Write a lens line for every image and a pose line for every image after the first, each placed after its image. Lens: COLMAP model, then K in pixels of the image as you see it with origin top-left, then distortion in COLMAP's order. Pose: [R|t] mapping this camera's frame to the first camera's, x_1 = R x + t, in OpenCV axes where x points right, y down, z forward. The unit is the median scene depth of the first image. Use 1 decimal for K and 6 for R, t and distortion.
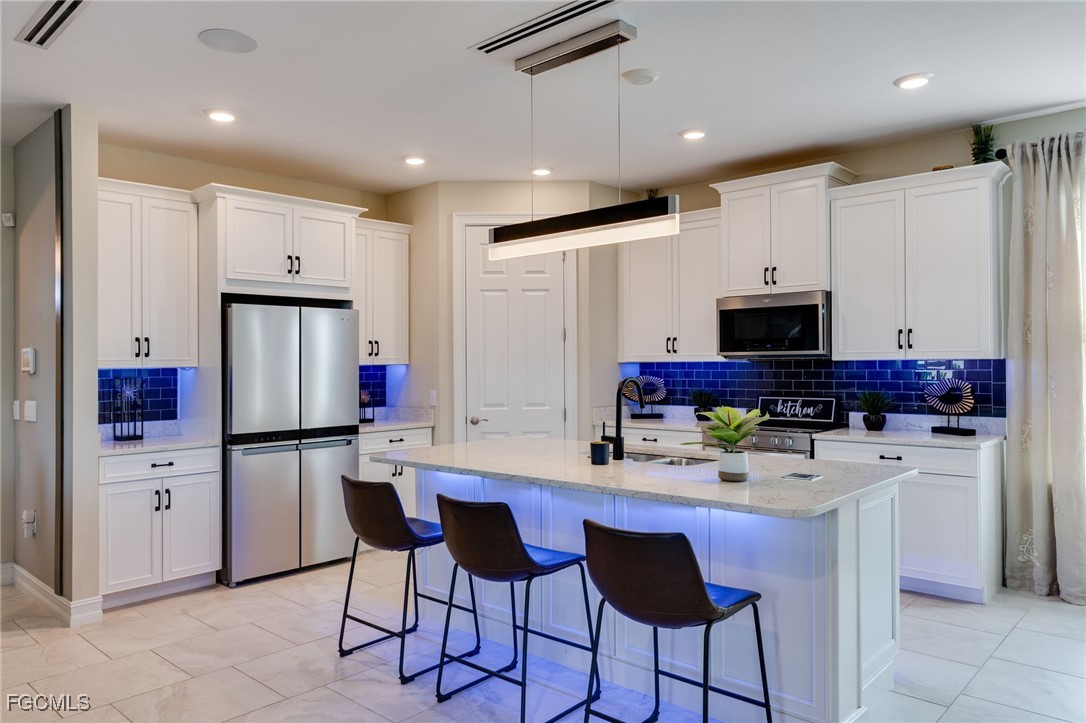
lens RADIAL K [[727.7, 0, 541.7], [0, 727.7, 361.3], [0, 0, 1]] dist [0.008583, 0.003286]
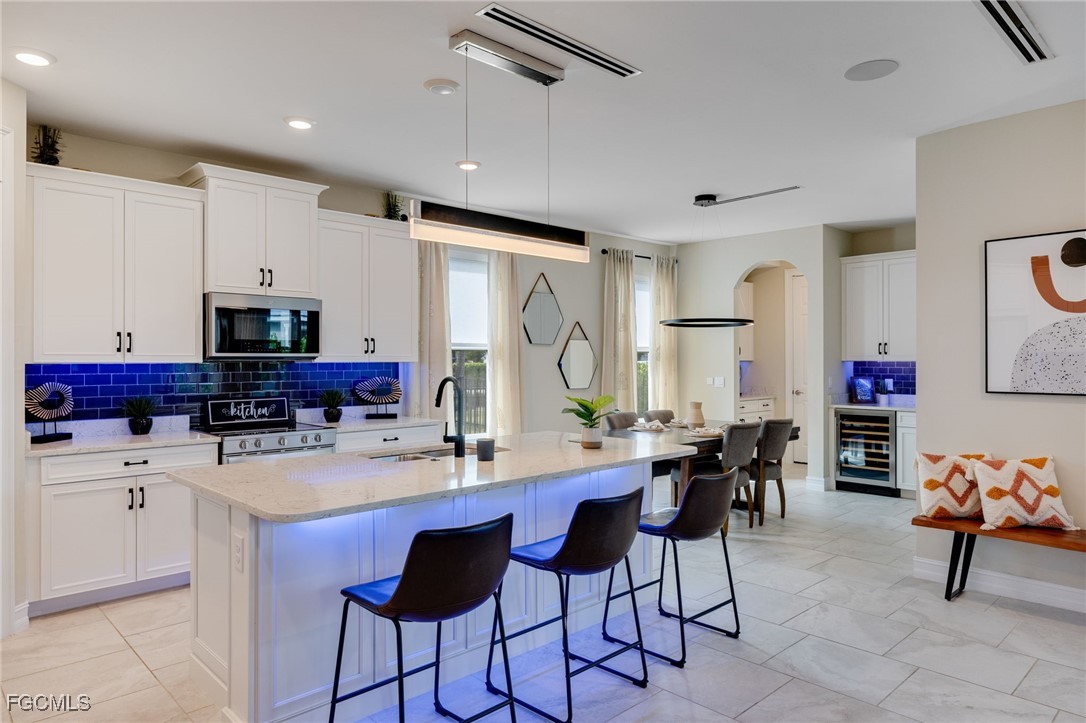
lens RADIAL K [[673.0, 0, 537.3], [0, 673.0, 364.8], [0, 0, 1]] dist [-0.002780, 0.009697]
pose [[0.086279, 0.004877, 0.996259, -0.545891], [0.001438, 0.999986, -0.005019, 0.007340], [-0.996270, 0.001865, 0.086271, 0.525864]]
